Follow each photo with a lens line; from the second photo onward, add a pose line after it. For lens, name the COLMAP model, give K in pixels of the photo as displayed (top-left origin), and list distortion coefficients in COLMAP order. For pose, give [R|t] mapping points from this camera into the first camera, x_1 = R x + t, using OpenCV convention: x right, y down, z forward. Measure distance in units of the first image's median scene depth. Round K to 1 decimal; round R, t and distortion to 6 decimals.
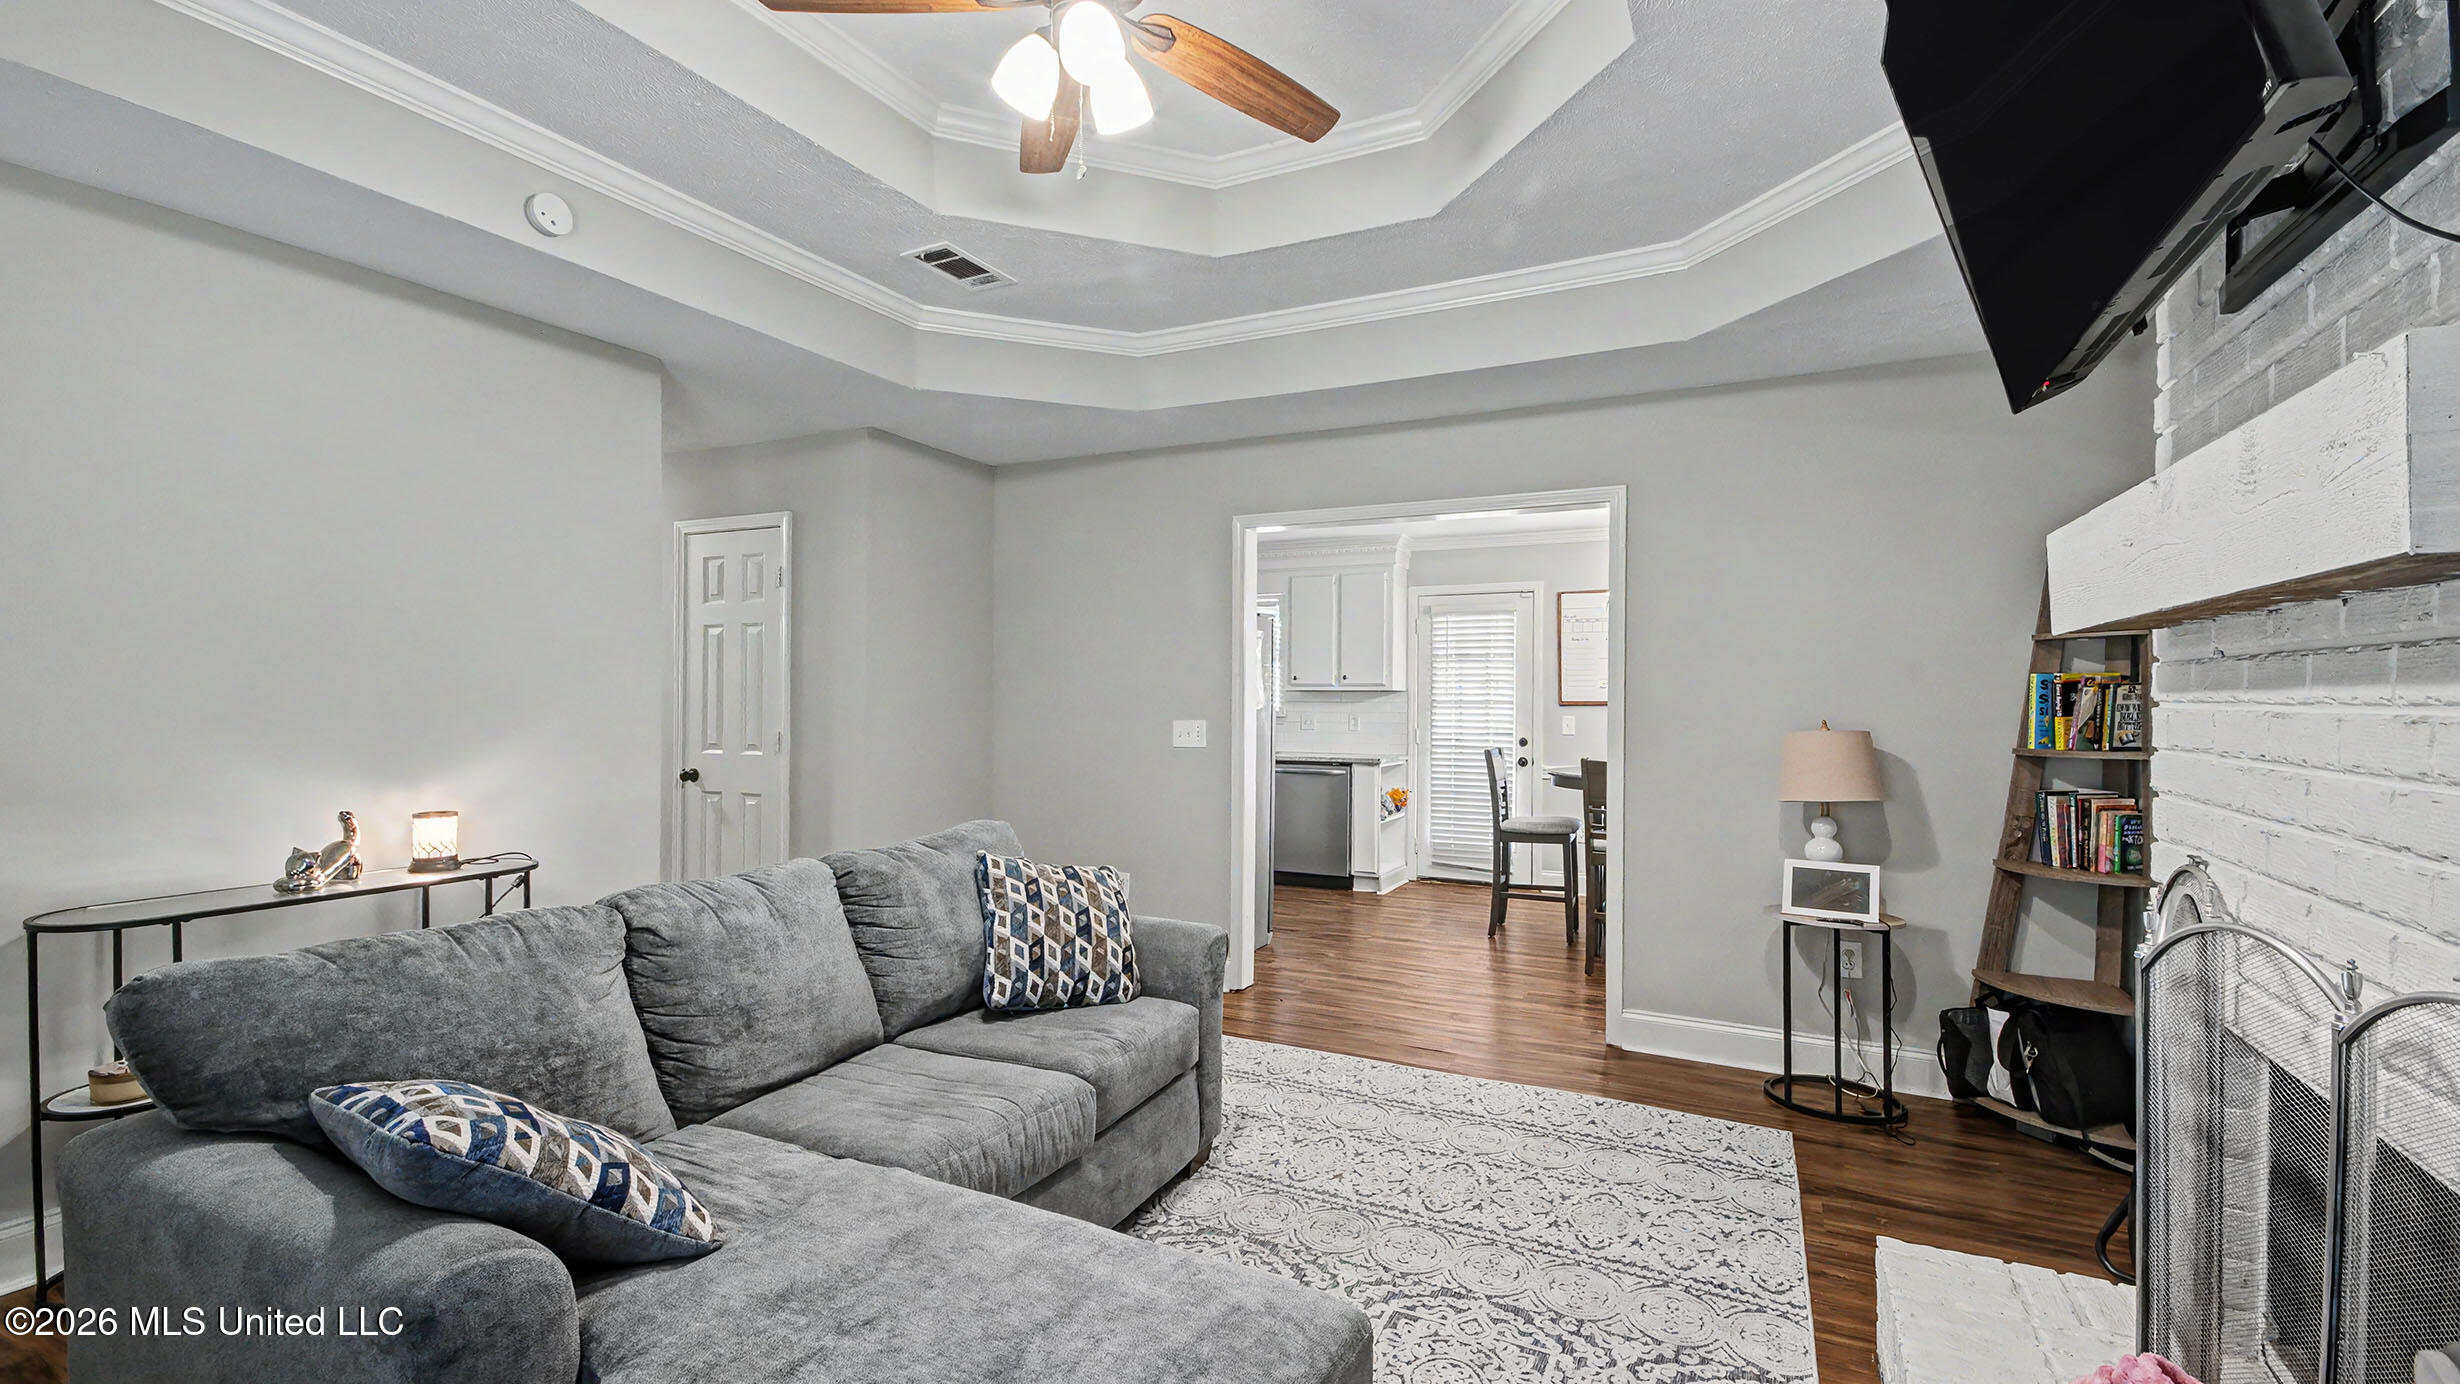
lens RADIAL K [[1078.2, 0, 1223.7], [0, 1078.2, 694.9], [0, 0, 1]] dist [0.036499, -0.000439]
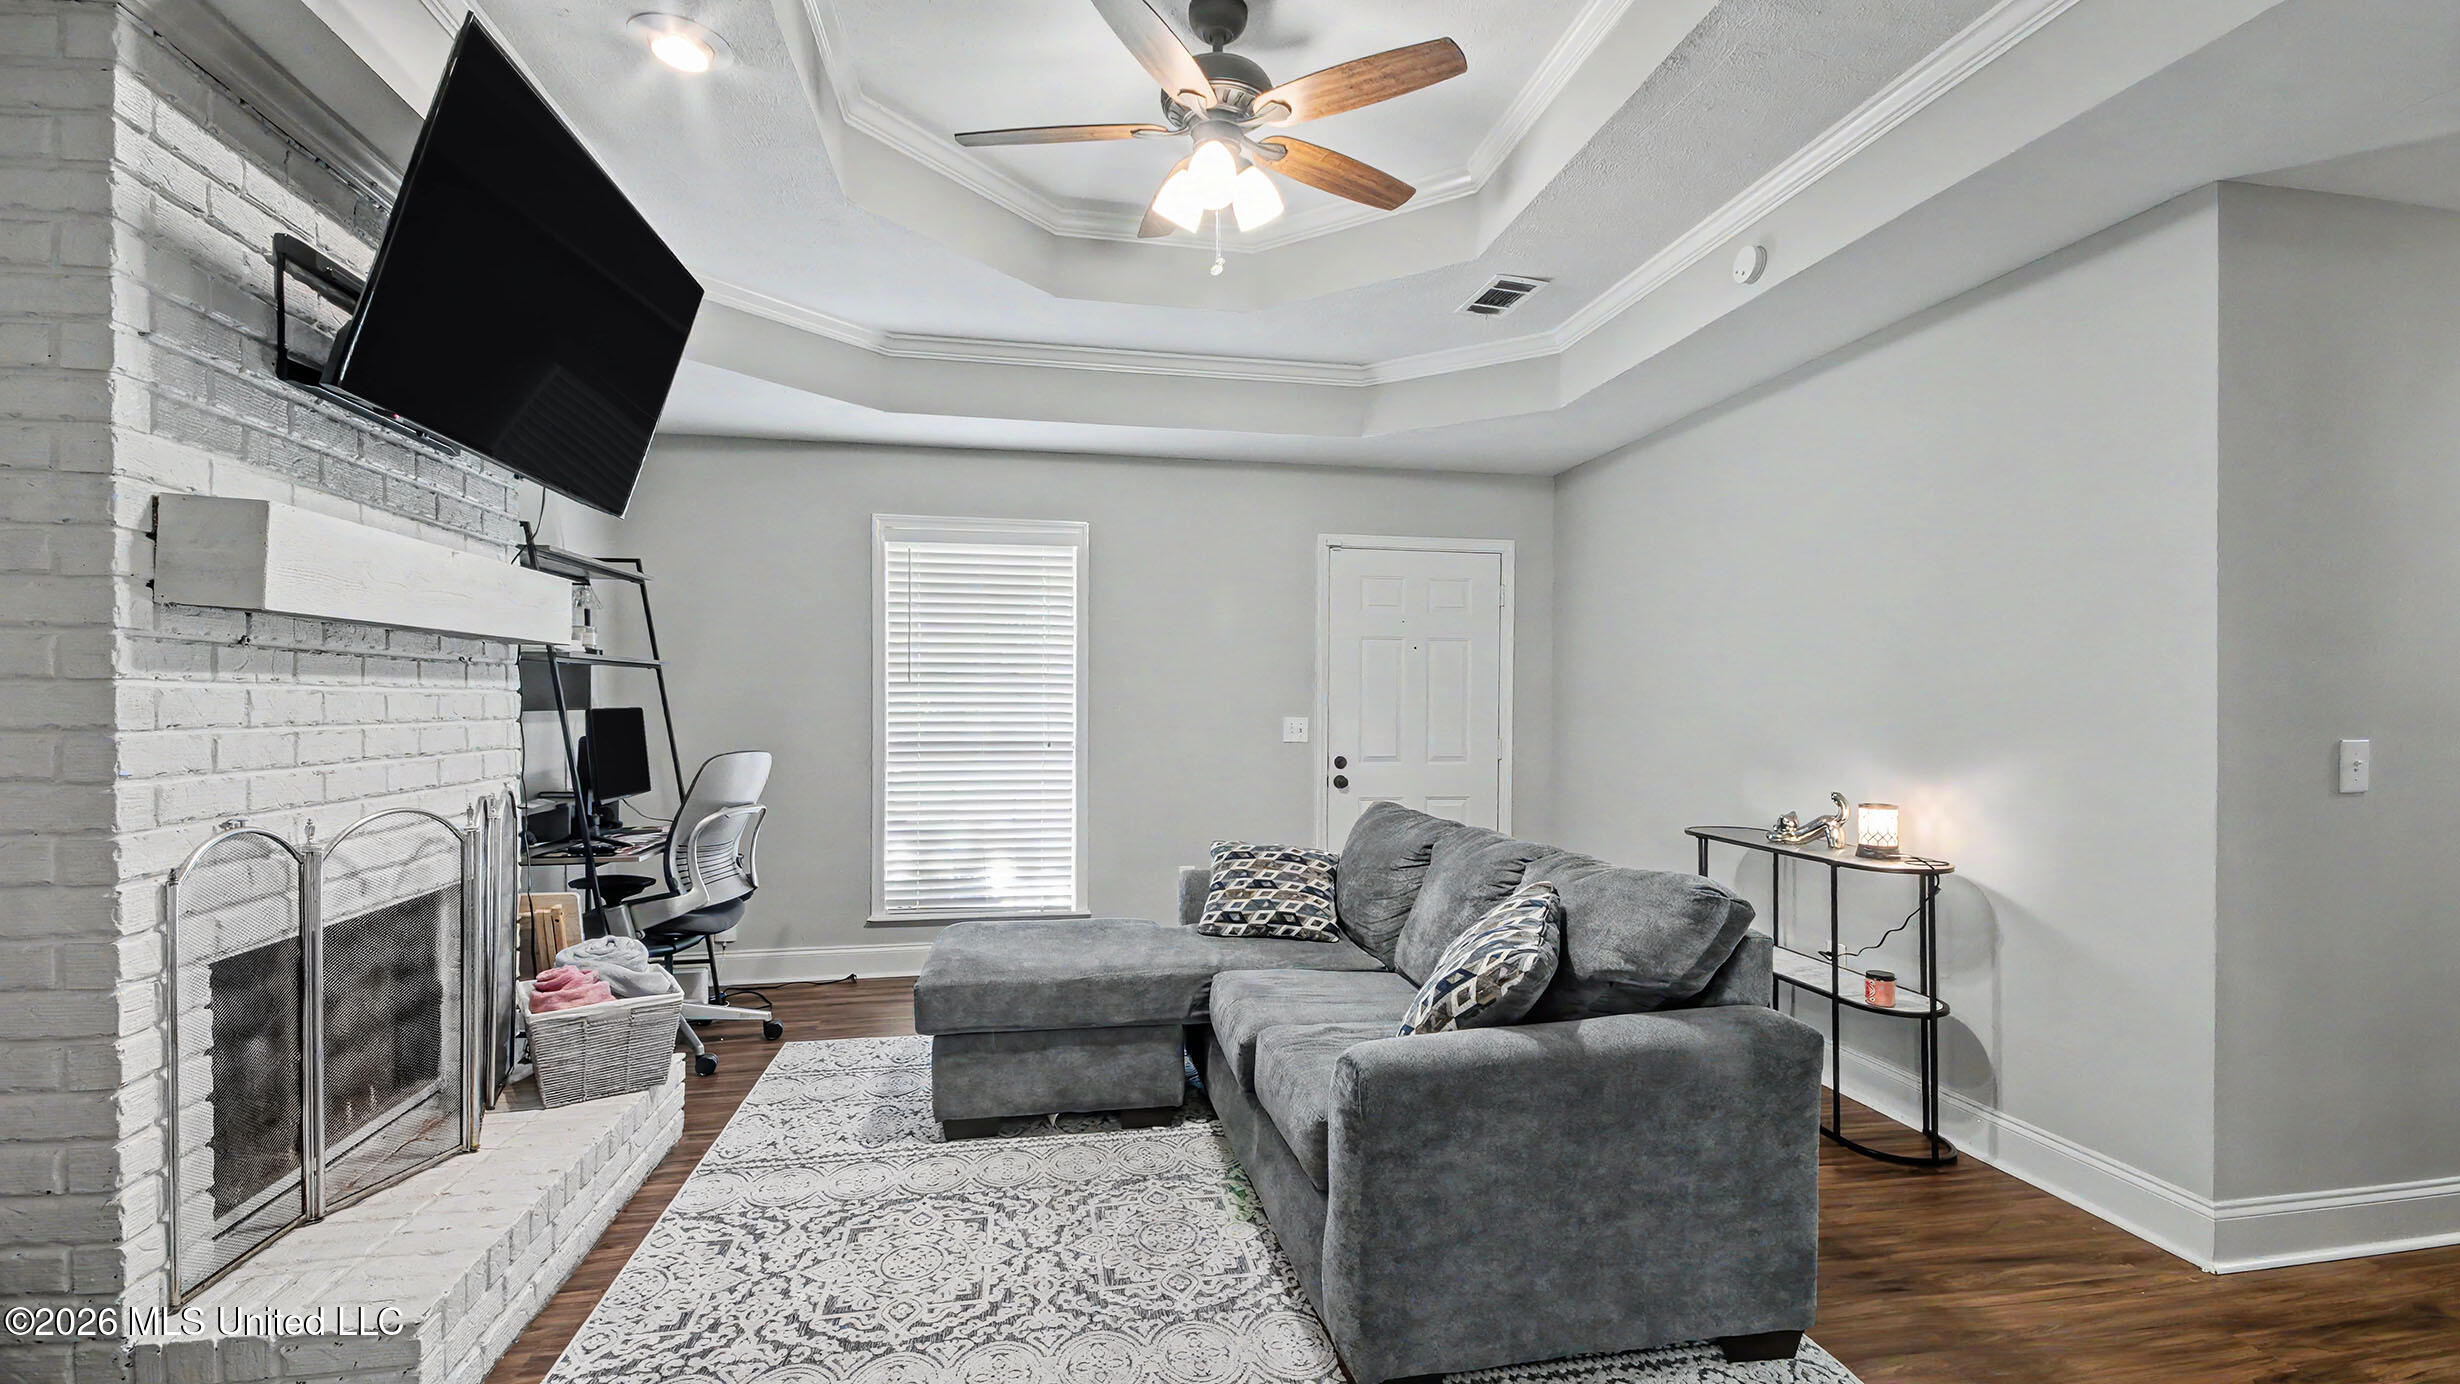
lens RADIAL K [[1078.2, 0, 1223.7], [0, 1078.2, 694.9], [0, 0, 1]] dist [0.036499, -0.000439]
pose [[-0.802291, -0.013120, -0.596789, 0.567717], [-0.004523, 0.999863, -0.015900, 0.025303], [0.596916, -0.010057, -0.802240, 1.892813]]
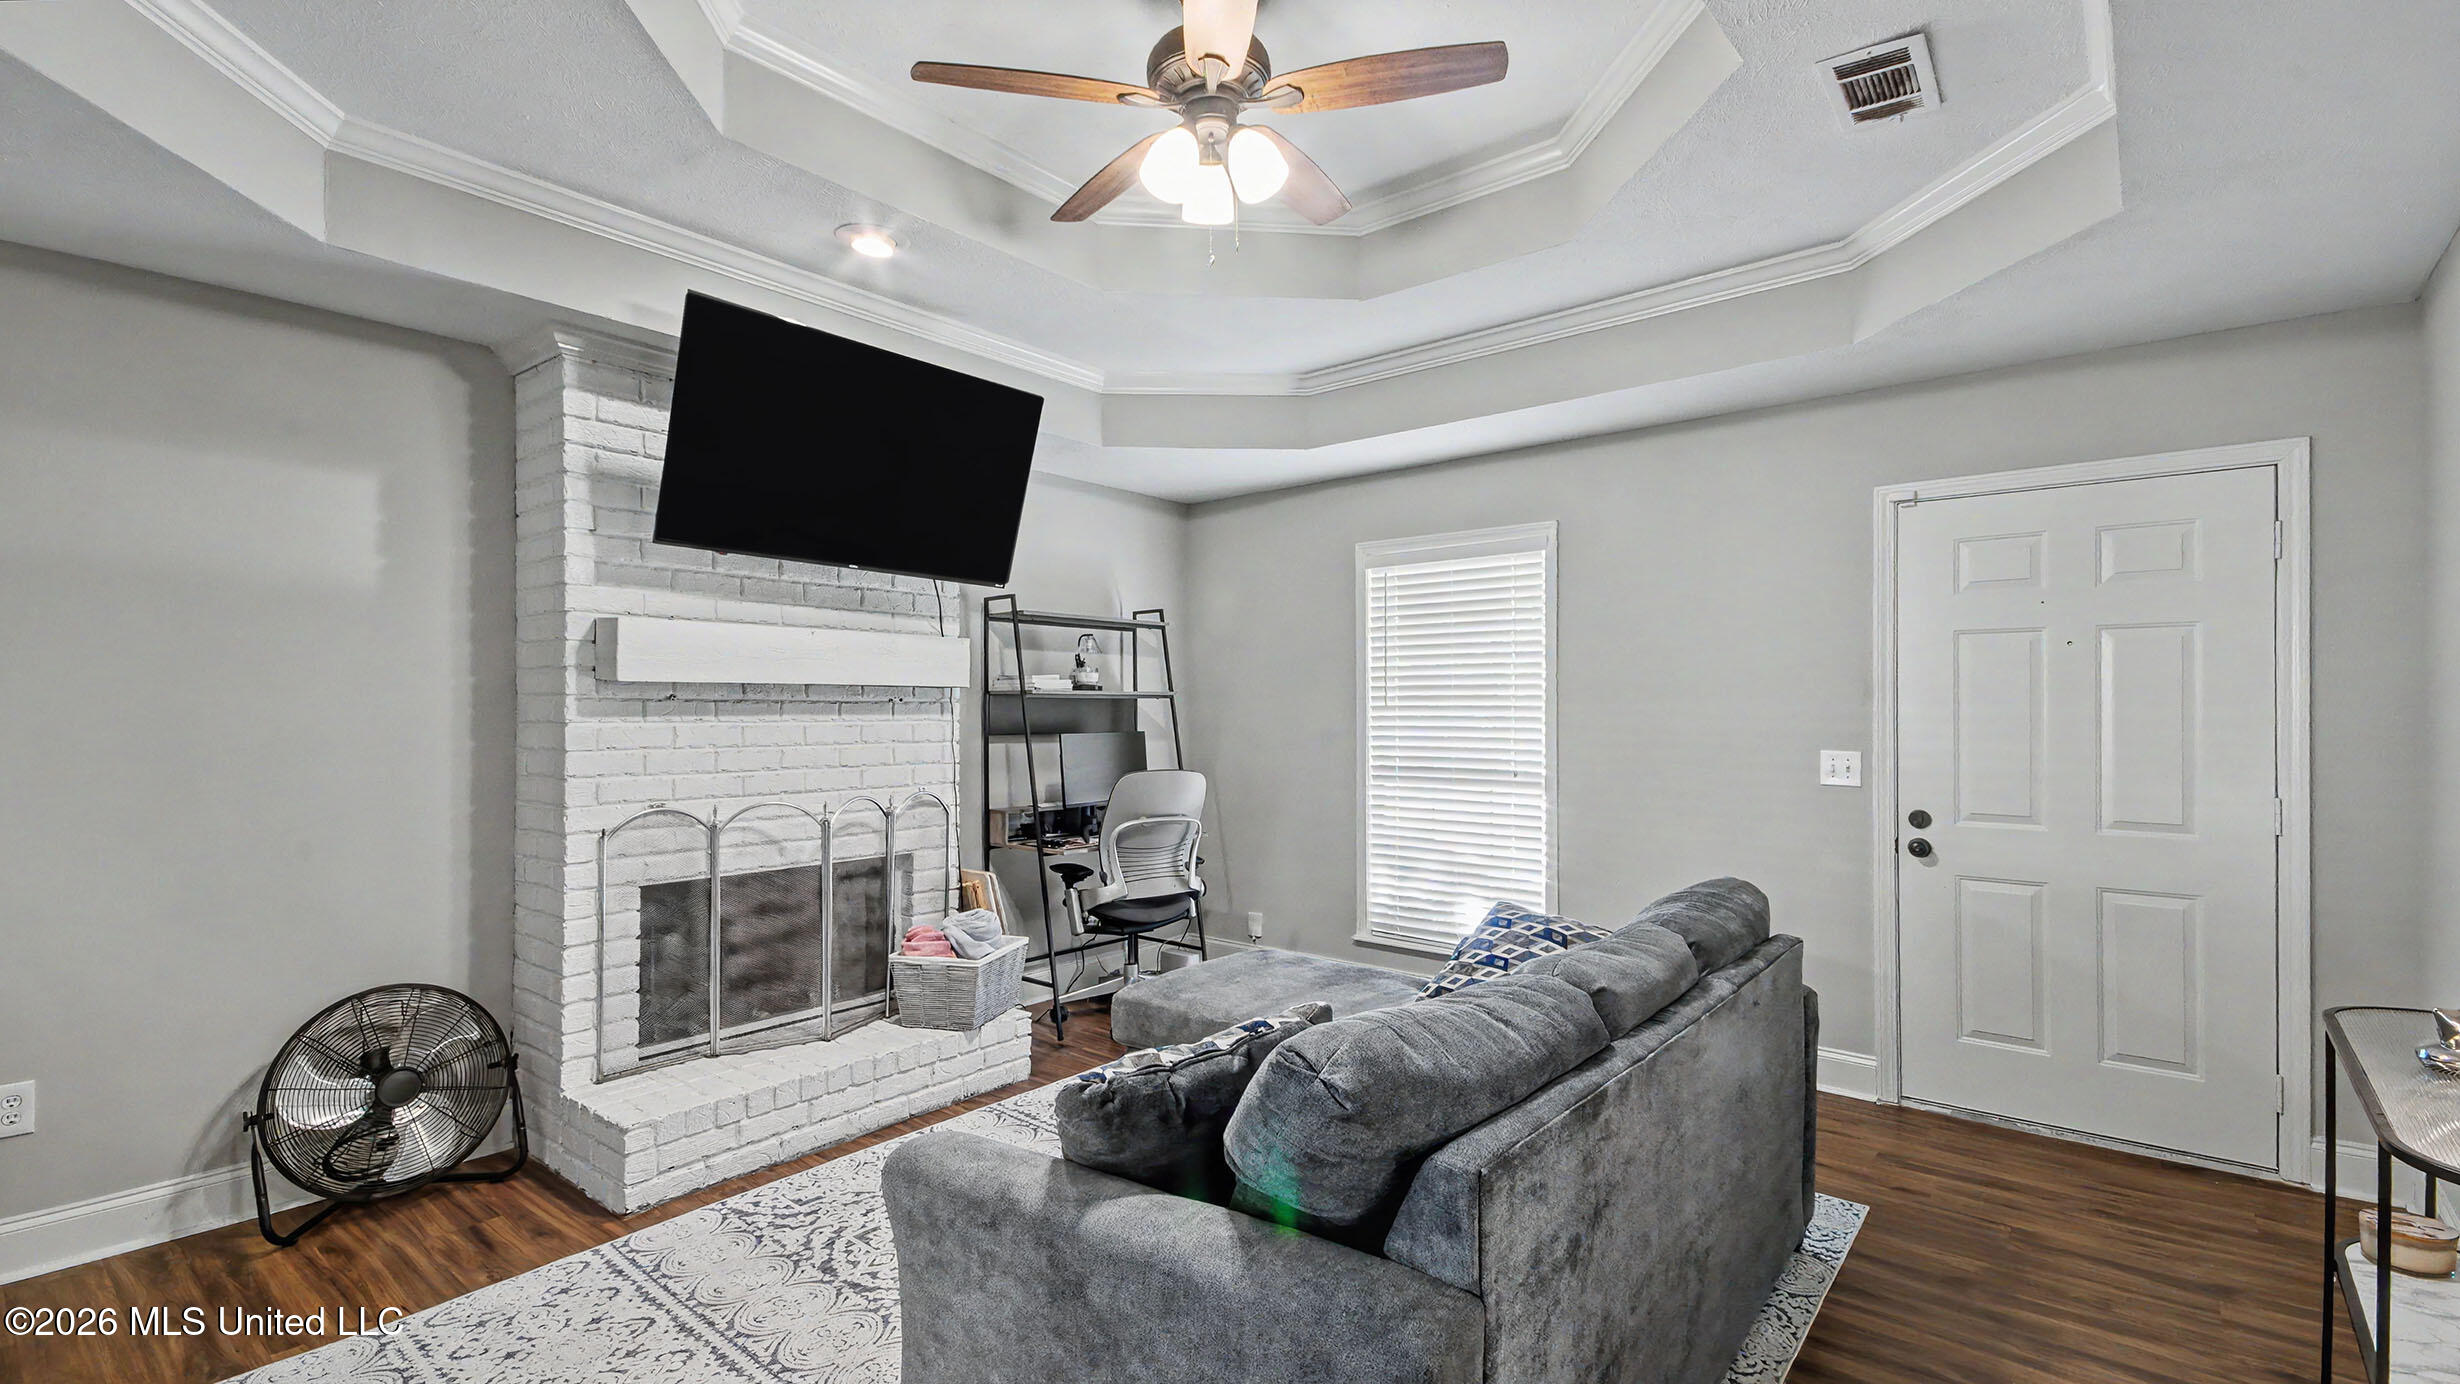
lens RADIAL K [[1082.3, 0, 1229.3], [0, 1082.3, 700.0], [0, 0, 1]] dist [0.028919, -0.000408]
pose [[-0.972380, -0.003972, 0.233371, -0.386751], [-0.008087, 0.999828, -0.016678, -0.005727], [-0.233264, -0.018105, -0.972245, 1.965575]]
